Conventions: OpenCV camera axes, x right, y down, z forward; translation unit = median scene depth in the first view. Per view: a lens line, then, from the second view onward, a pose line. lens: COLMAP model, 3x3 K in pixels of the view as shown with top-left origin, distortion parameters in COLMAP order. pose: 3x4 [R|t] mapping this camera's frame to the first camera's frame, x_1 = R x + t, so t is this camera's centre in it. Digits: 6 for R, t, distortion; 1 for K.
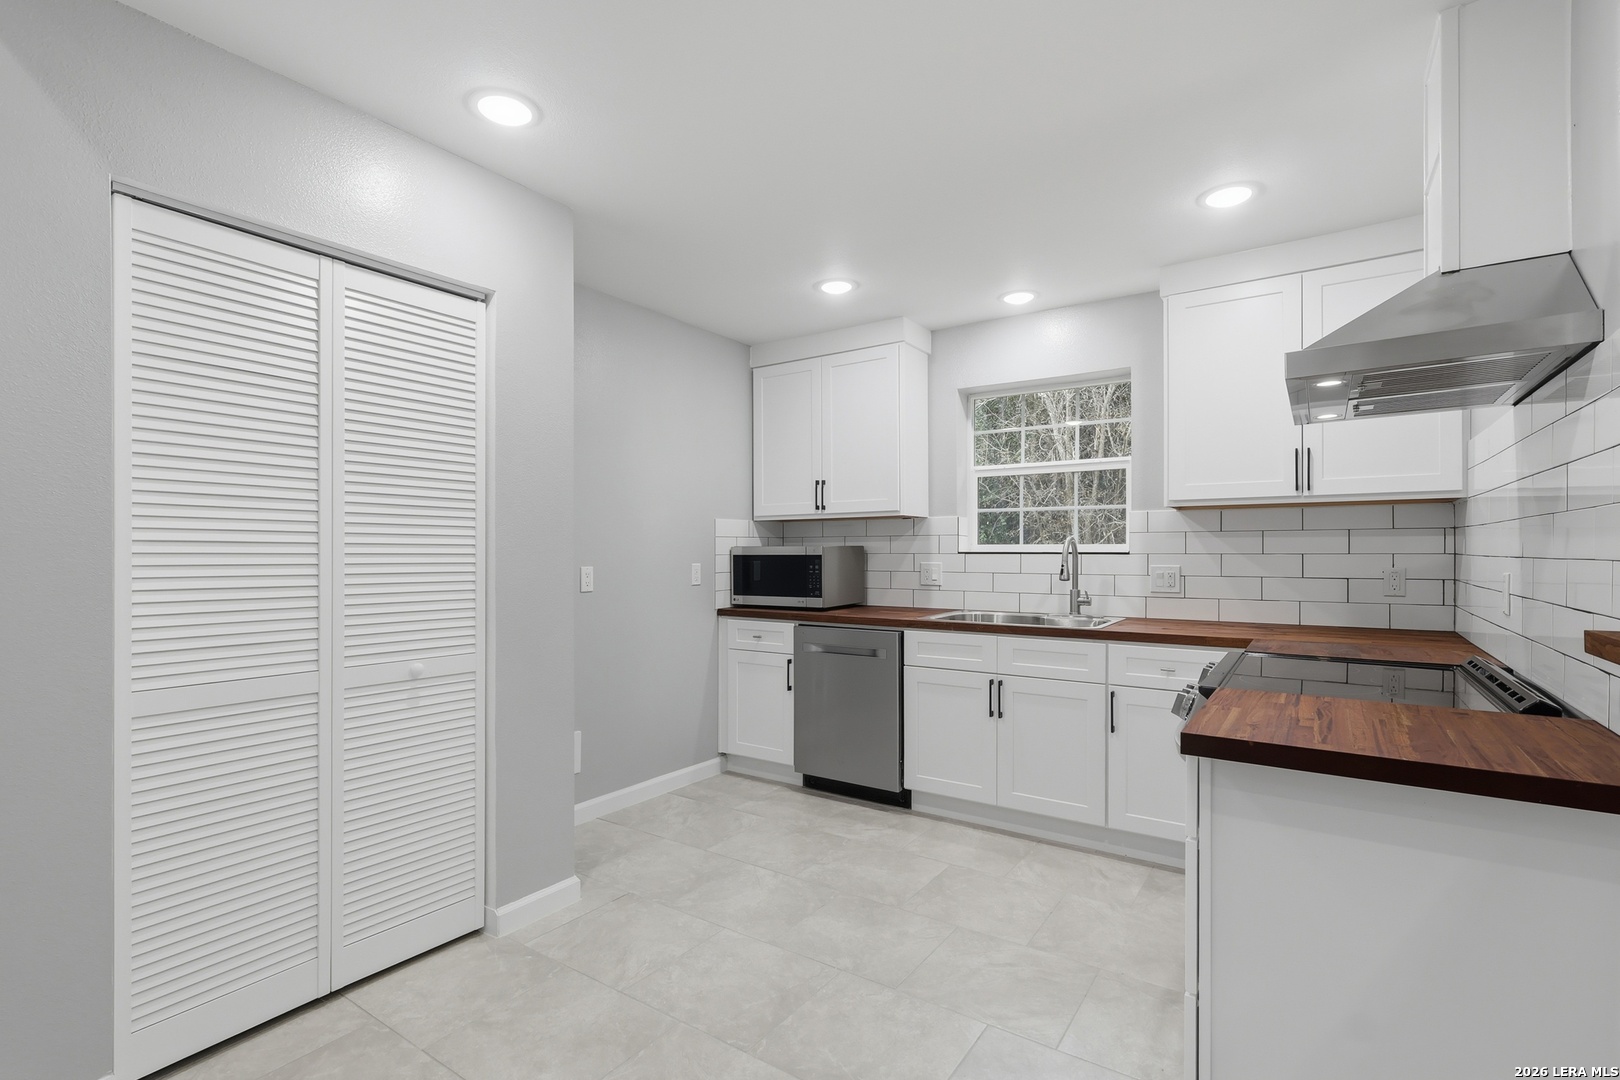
lens RADIAL K [[750.6, 0, 804.8], [0, 750.6, 541.7], [0, 0, 1]] dist [0.001885, 0.000183]
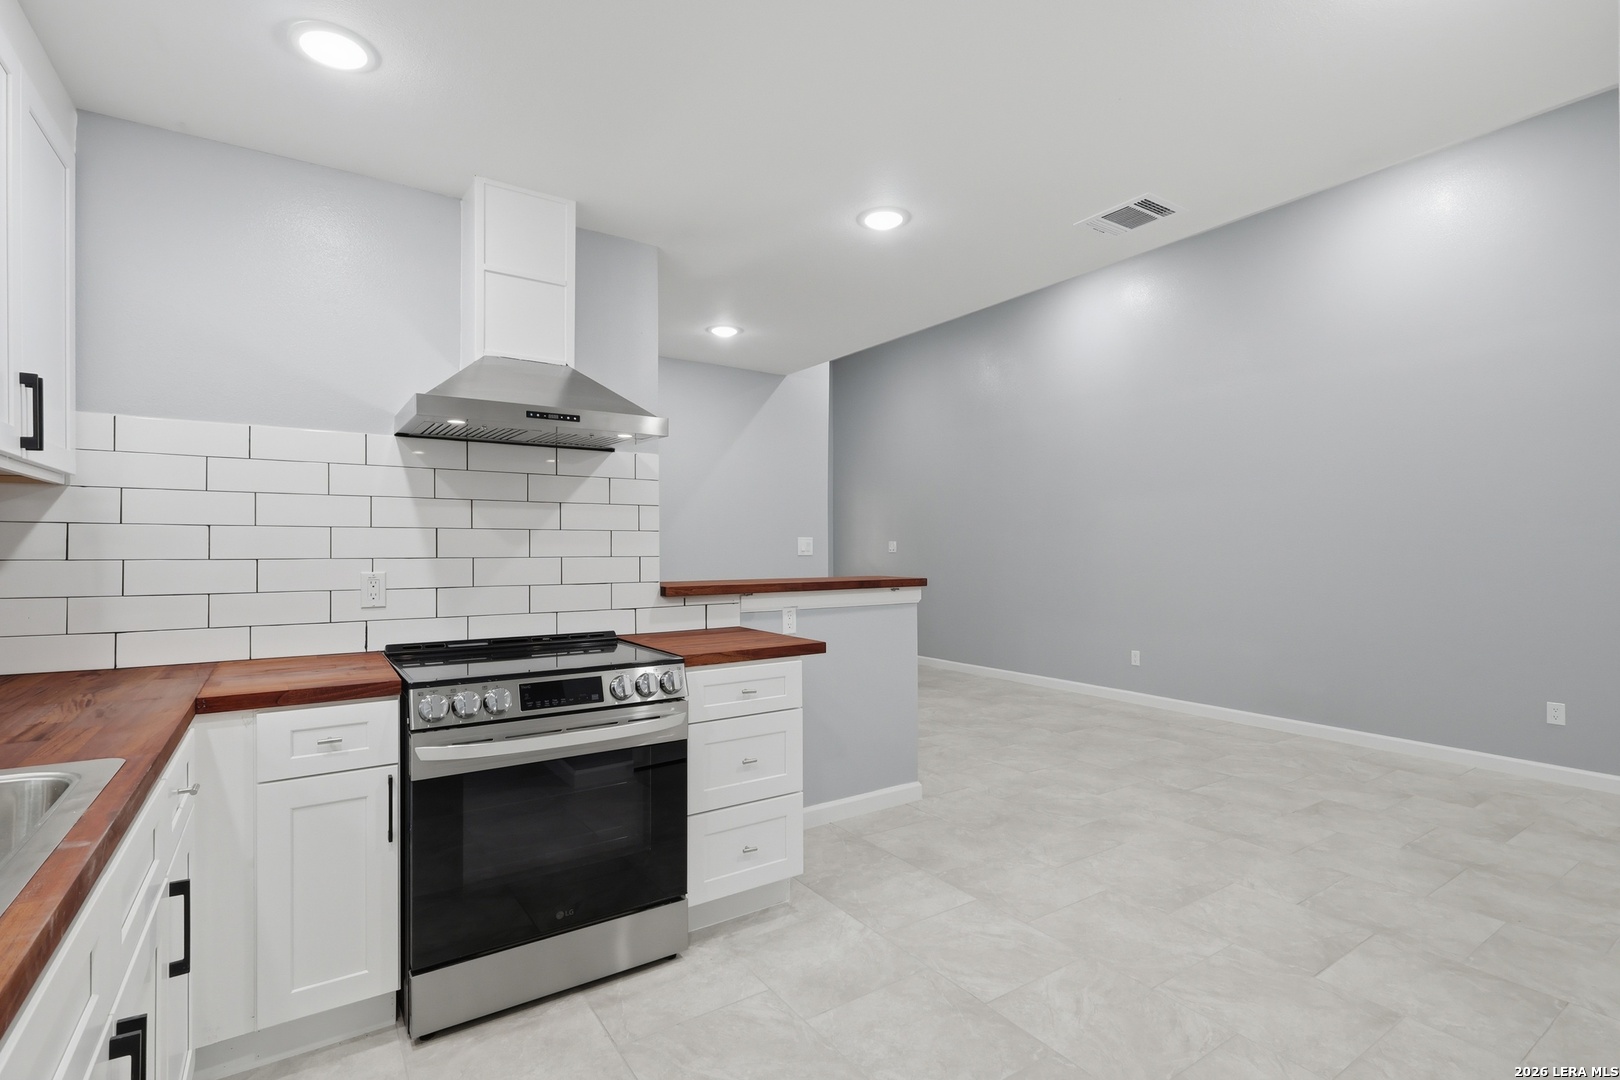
lens RADIAL K [[750.6, 0, 797.5], [0, 750.6, 541.1], [0, 0, 1]] dist [0.001885, 0.000183]
pose [[-0.925036, 0.007667, 0.379803, -0.137749], [0.006009, 0.999967, -0.005551, -0.000212], [-0.379832, -0.002852, -0.925051, 1.933016]]
